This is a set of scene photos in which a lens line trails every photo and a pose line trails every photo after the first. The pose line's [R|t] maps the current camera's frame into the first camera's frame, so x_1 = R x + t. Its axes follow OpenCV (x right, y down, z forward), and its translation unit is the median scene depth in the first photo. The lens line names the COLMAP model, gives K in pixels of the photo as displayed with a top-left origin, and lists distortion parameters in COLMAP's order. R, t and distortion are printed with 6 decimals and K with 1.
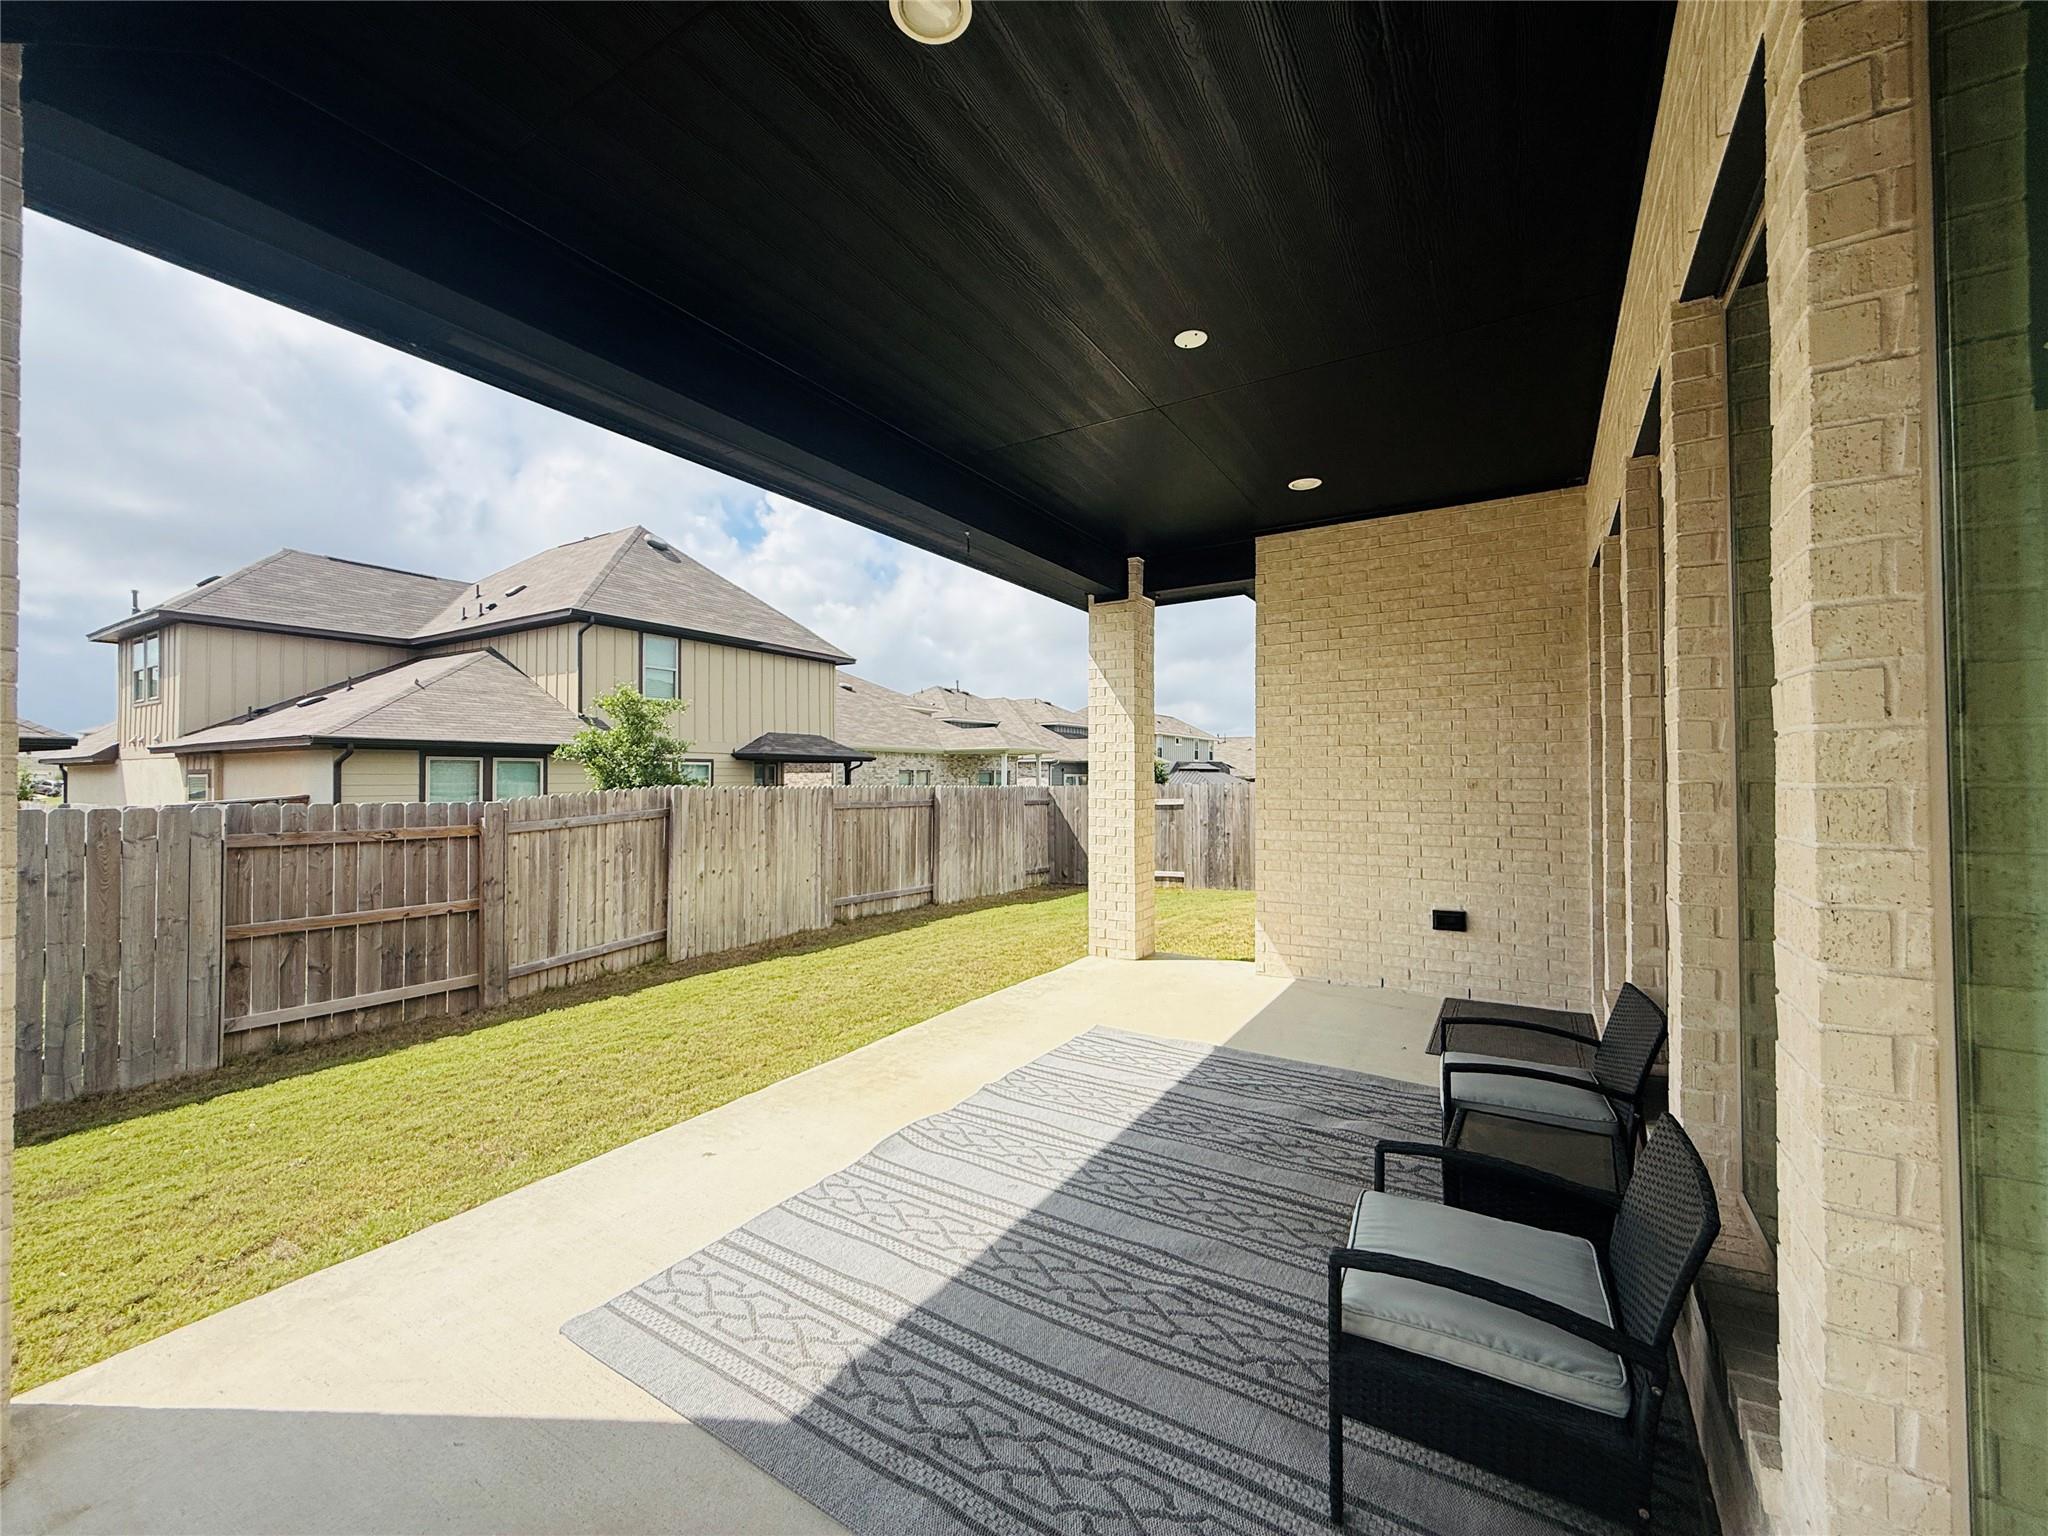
lens RADIAL K [[814.4, 0, 1024.0], [0, 814.4, 768.0], [0, 0, 1]] dist [0.000062, -0.000002]
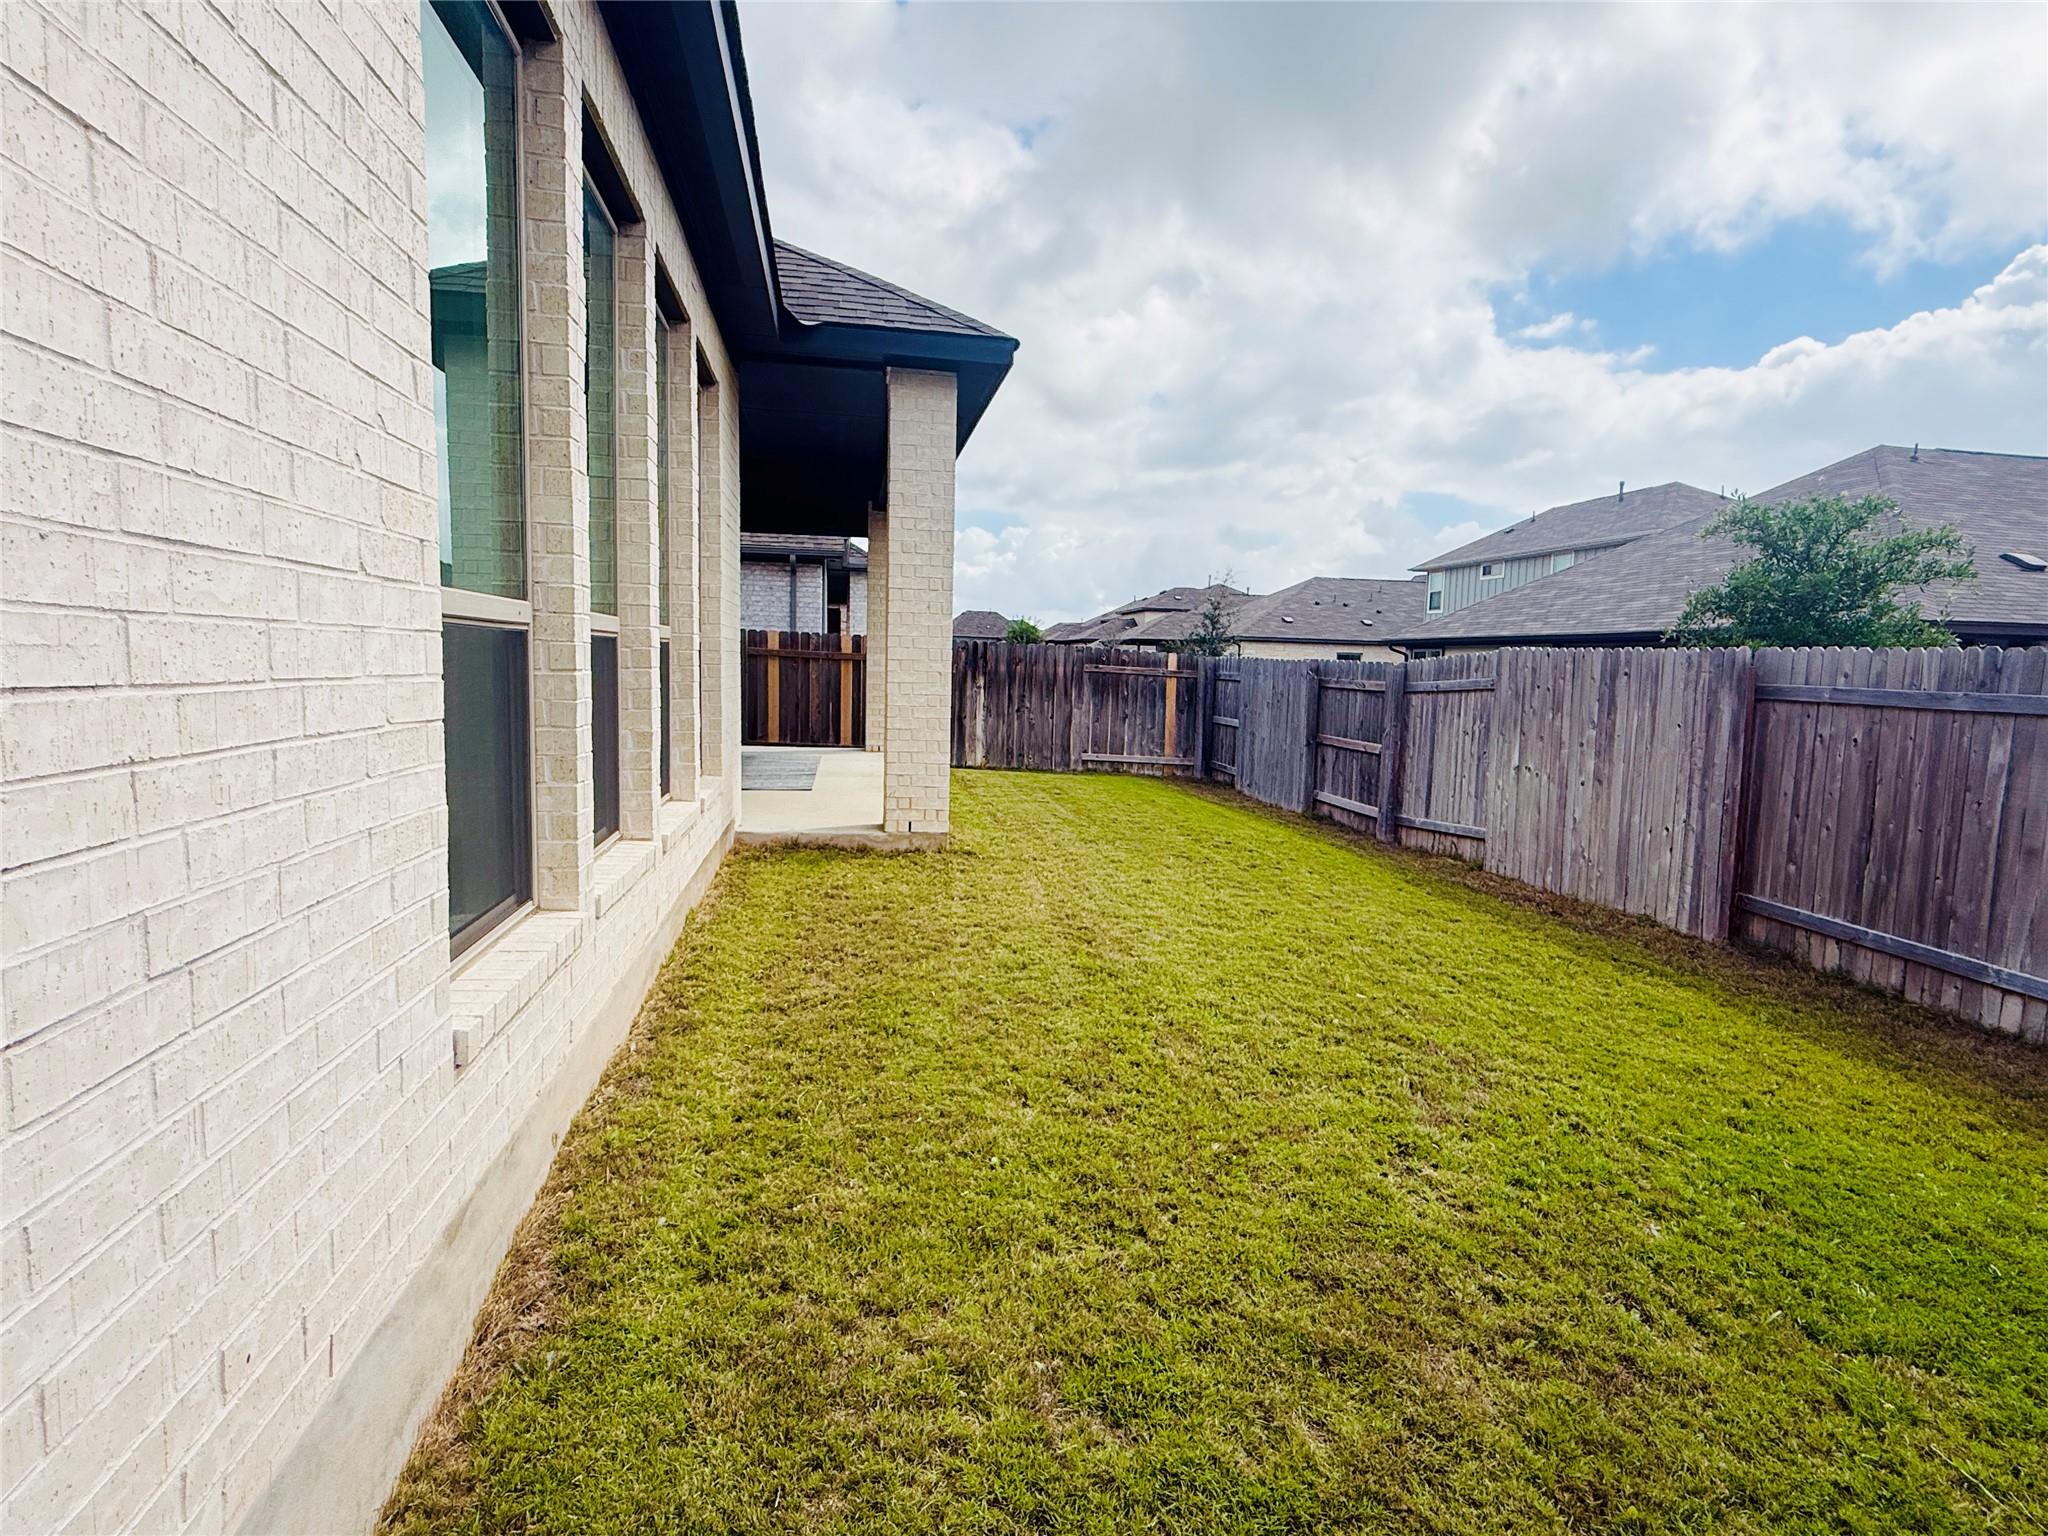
lens RADIAL K [[1044.7, 0, 1024.0], [0, 1044.7, 768.0], [0, 0, 1]] dist [-0.000079, -0.000171]
pose [[-0.746218, 0.049627, -0.663849, 0.506085], [-0.016588, 0.995521, 0.093069, 0.046105], [0.665495, 0.080462, -0.742053, 1.280954]]
